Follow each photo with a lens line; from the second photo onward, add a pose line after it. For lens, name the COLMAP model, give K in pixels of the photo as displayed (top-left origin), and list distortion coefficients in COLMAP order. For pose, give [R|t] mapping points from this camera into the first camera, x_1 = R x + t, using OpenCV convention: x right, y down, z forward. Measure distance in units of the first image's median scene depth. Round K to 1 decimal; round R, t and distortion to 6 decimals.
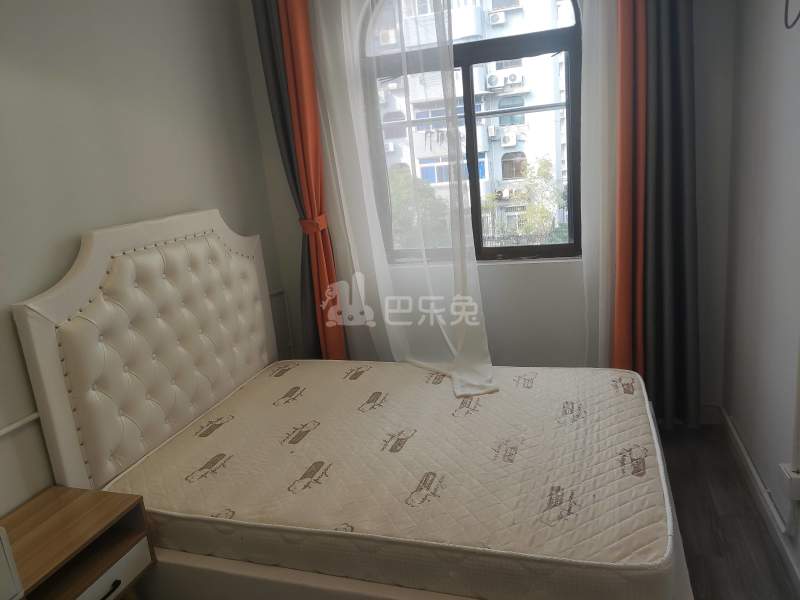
lens RADIAL K [[590.1, 0, 400.0], [0, 590.1, 300.0], [0, 0, 1]] dist [0.110371, -0.173859]
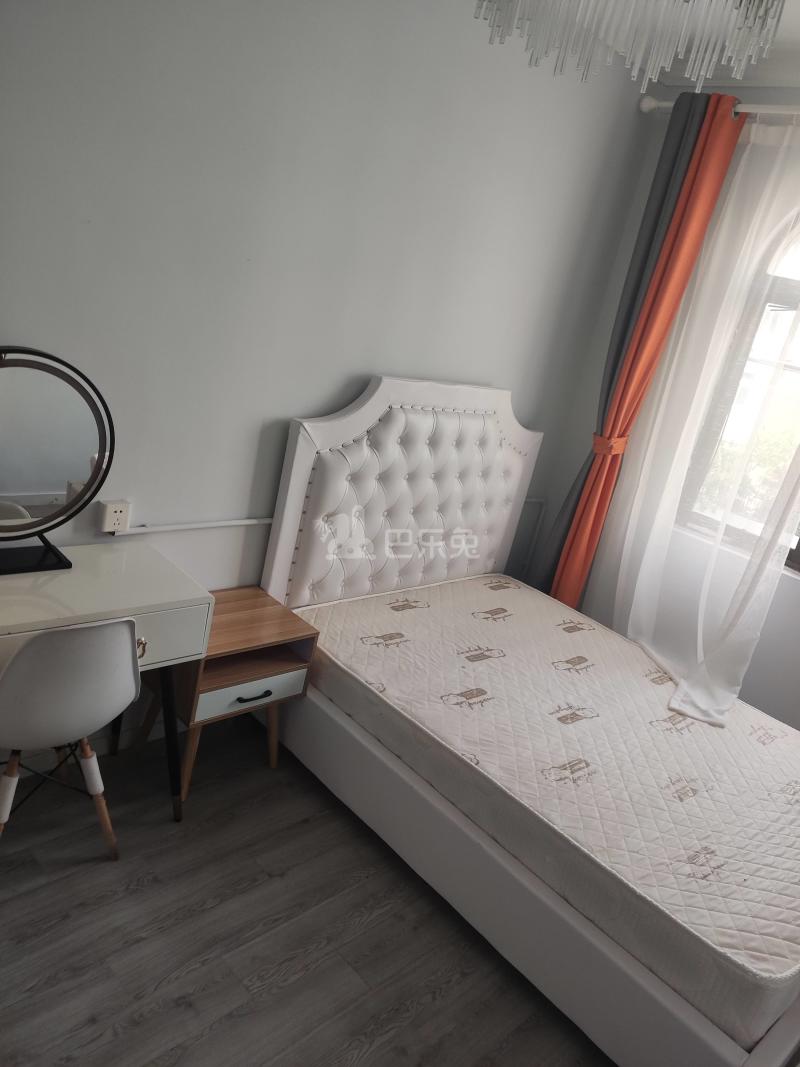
lens RADIAL K [[795.0, 0, 400.0], [0, 795.0, 533.5], [0, 0, 1]] dist [0.081954, -0.125001]
pose [[0.831418, 0.416018, -0.368340, 0.087854], [-0.401308, 0.908077, 0.119786, -0.035985], [0.384314, 0.048226, 0.921942, -0.162095]]
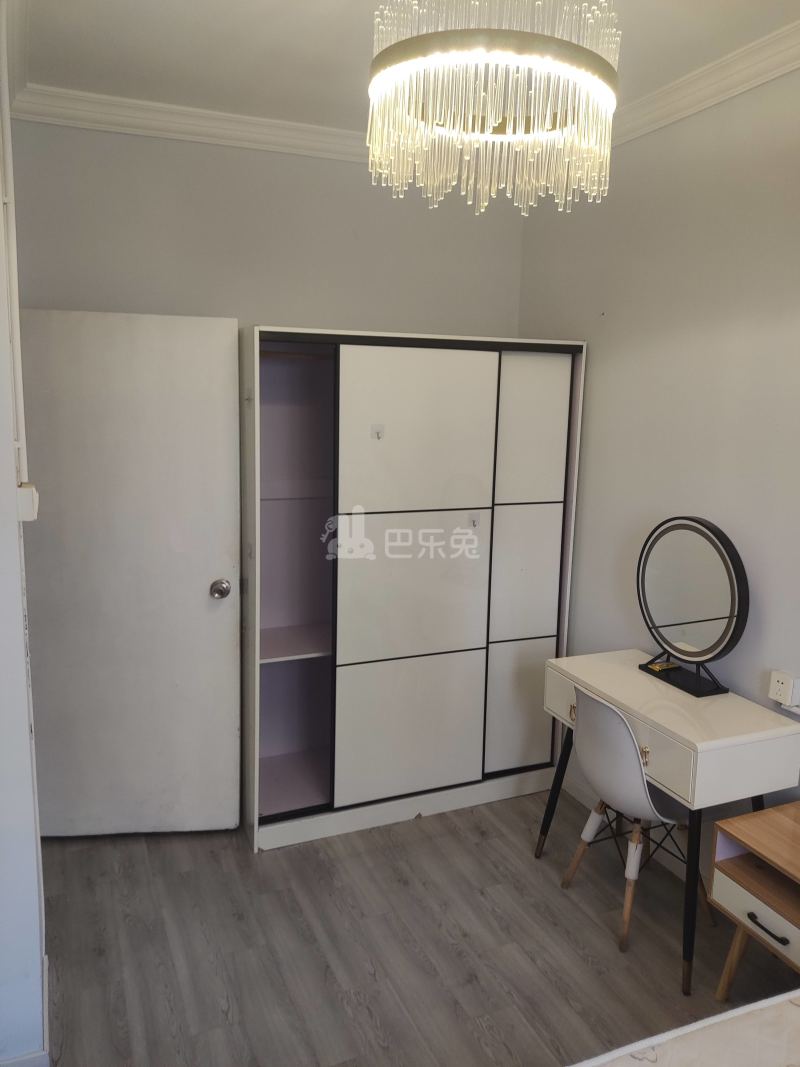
lens RADIAL K [[795.0, 0, 400.0], [0, 795.0, 533.5], [0, 0, 1]] dist [0.081954, -0.125001]
pose [[-0.761967, 0.192798, -0.618252, 0.355934], [-0.108867, 0.902940, 0.415749, -0.308318], [0.638400, 0.384094, -0.667021, 0.769540]]
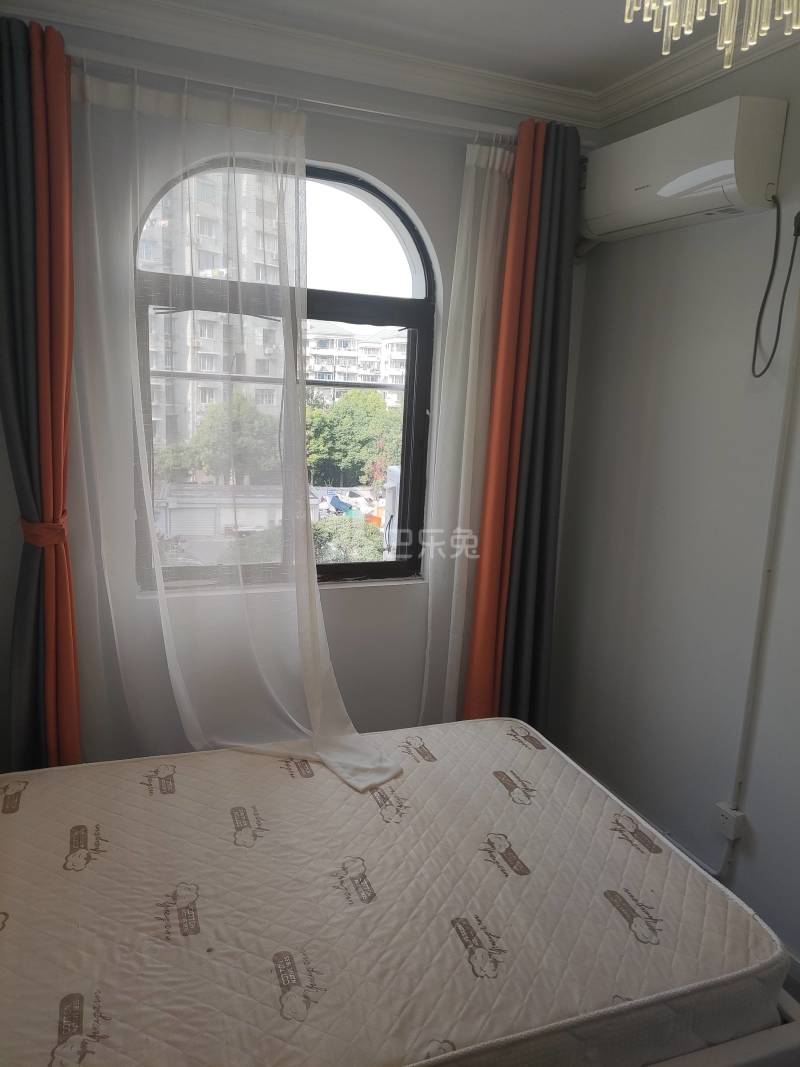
lens RADIAL K [[795.0, 0, 400.0], [0, 795.0, 533.5], [0, 0, 1]] dist [0.081954, -0.125001]
pose [[0.775296, 0.014114, 0.631440, -0.427065], [0.033327, 0.997443, -0.063213, -0.071214], [-0.630718, 0.070053, 0.772844, 0.206178]]
